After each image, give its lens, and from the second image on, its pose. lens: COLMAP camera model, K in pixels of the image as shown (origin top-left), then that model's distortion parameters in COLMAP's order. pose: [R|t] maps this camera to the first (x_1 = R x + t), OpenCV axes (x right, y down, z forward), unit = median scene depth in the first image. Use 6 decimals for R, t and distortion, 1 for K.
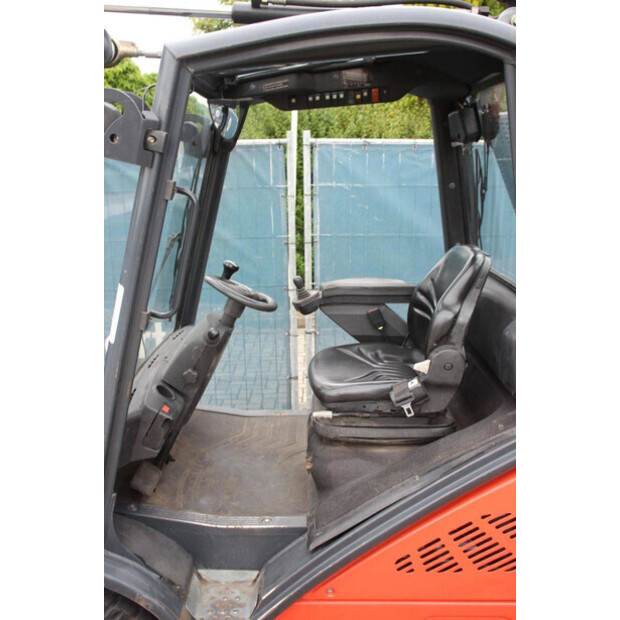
lens RADIAL K [[595.7, 0, 322.0], [0, 595.7, 305.9], [0, 0, 1]] dist [-0.066292, 0.000000]
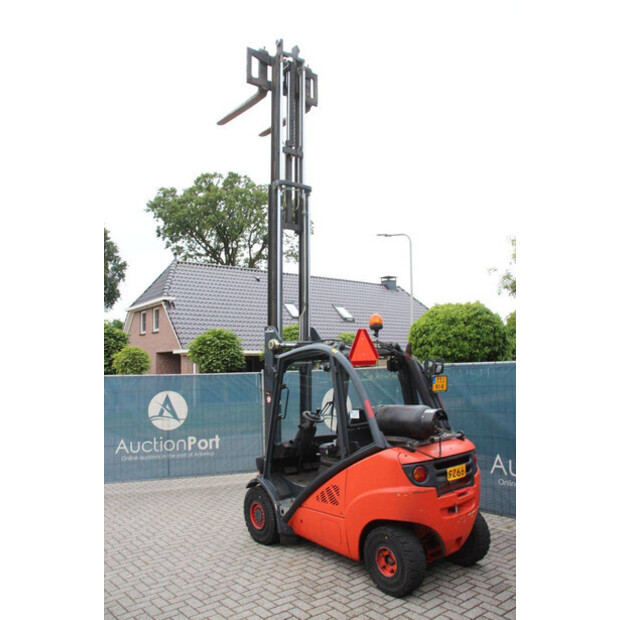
lens RADIAL K [[508.3, 0, 307.1], [0, 508.3, 308.4], [0, 0, 1]] dist [-0.154188, 0.132267]
pose [[0.601102, -0.106328, -0.792067, 2.293876], [-0.164915, 0.953274, -0.253123, 0.131875], [0.781971, 0.282777, 0.555480, -0.860376]]
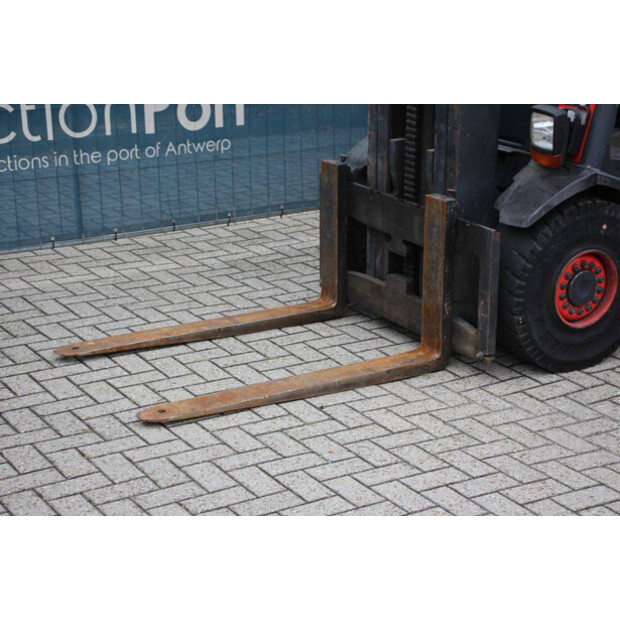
lens RADIAL K [[1333.5, 0, 314.0], [0, 1333.5, 313.0], [0, 0, 1]] dist [0.312240, 0.000000]
pose [[0.859123, -0.131427, 0.494606, -2.189381], [0.102811, 0.991082, 0.084768, 0.387468], [-0.501336, -0.021975, 0.864973, -1.094333]]
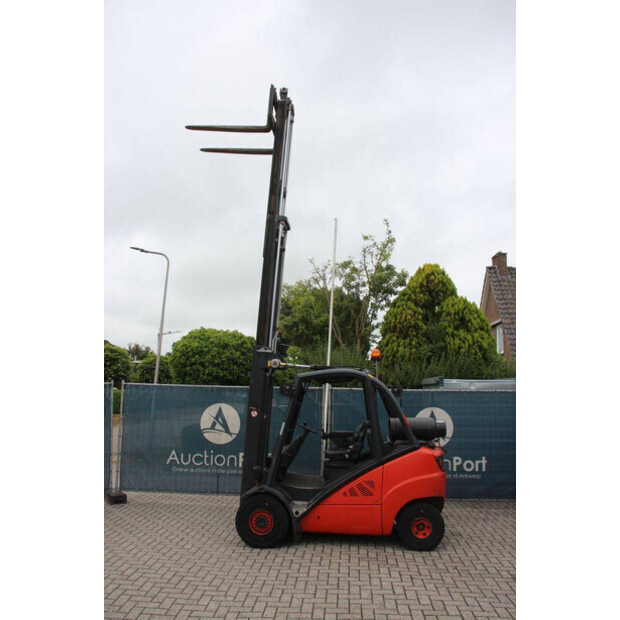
lens RADIAL K [[504.4, 0, 306.0], [0, 504.4, 310.9], [0, 0, 1]] dist [-0.160060, 0.136417]
pose [[0.994995, 0.017701, -0.098349, 0.171941], [-0.053696, 0.924738, -0.376799, 0.535619], [0.084277, 0.380193, 0.921059, -2.516368]]
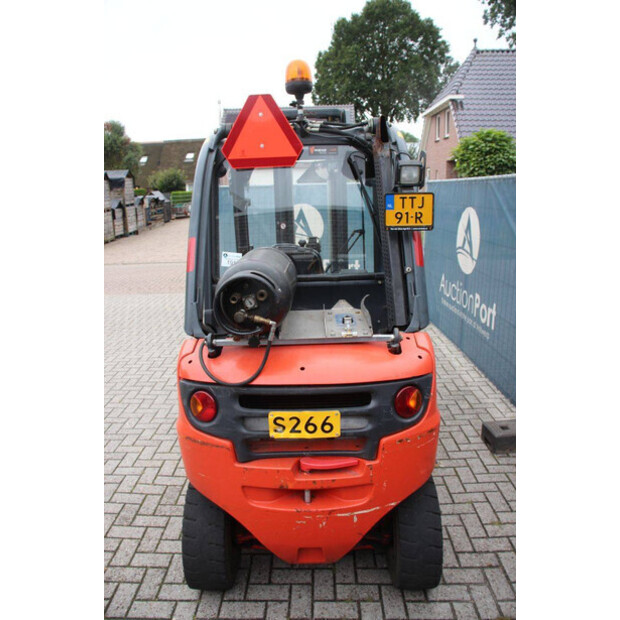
lens RADIAL K [[504.4, 0, 310.8], [0, 504.4, 309.4], [0, 0, 1]] dist [-0.160060, 0.136417]
pose [[-0.033553, 0.244680, -0.969023, 1.714200], [-0.215158, 0.945067, 0.246081, -0.303644], [0.976003, 0.216750, 0.020935, 1.126083]]
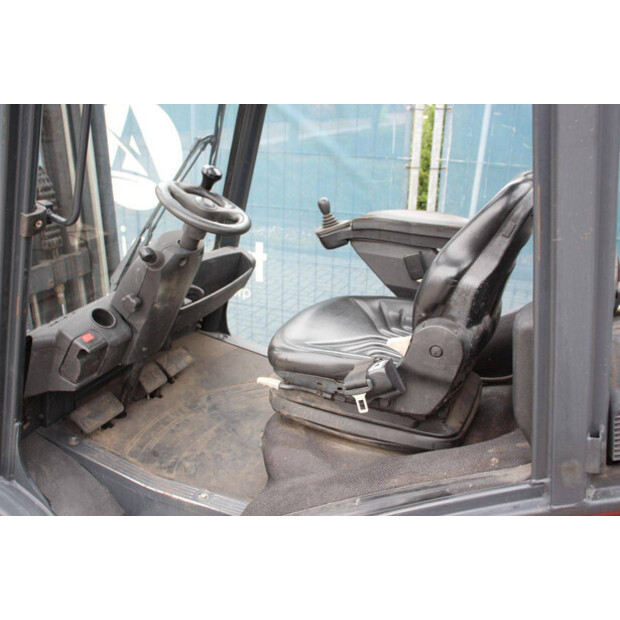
lens RADIAL K [[599.5, 0, 319.0], [0, 599.5, 306.6], [0, 0, 1]] dist [-0.066137, 0.000000]
pose [[0.921336, 0.159602, -0.354494, 0.301819], [-0.120368, 0.984148, 0.130250, -0.014166], [0.369663, -0.077335, 0.925942, 0.335350]]
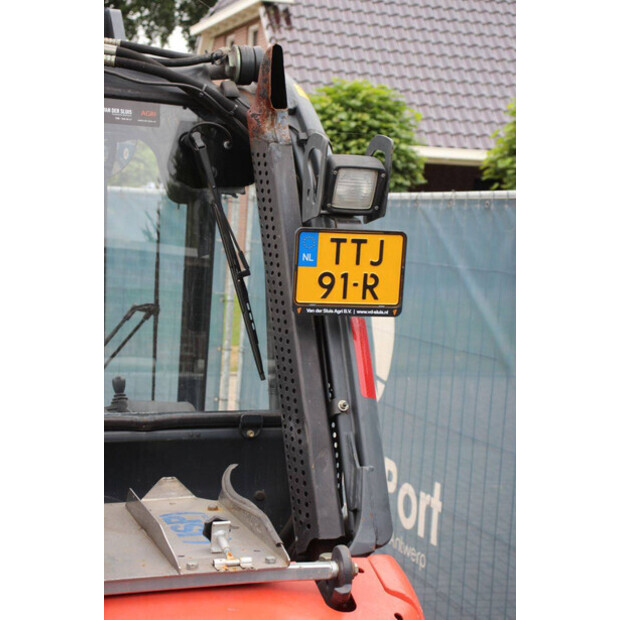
lens RADIAL K [[1221.6, 0, 307.9], [0, 1221.6, 313.3], [0, 0, 1]] dist [0.299928, 0.000000]
pose [[0.285941, 0.105439, -0.952429, 1.703560], [-0.276600, 0.960702, 0.023314, -0.259916], [0.917459, 0.256775, 0.303868, 0.919043]]
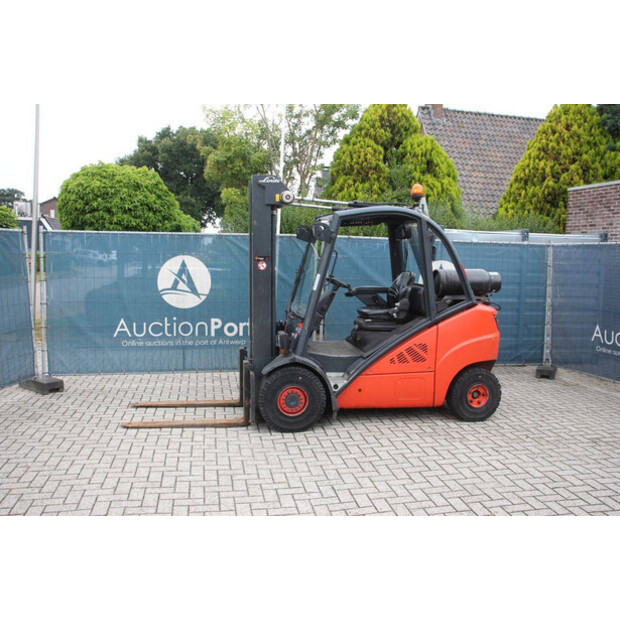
lens RADIAL K [[581.4, 0, 304.8], [0, 581.4, 310.8], [0, 0, 1]] dist [-0.080598, 0.000000]
pose [[0.987181, 0.018138, 0.158573, -0.831671], [0.003837, 0.990538, -0.137185, 0.570409], [-0.159561, 0.136035, 0.977770, -2.062398]]
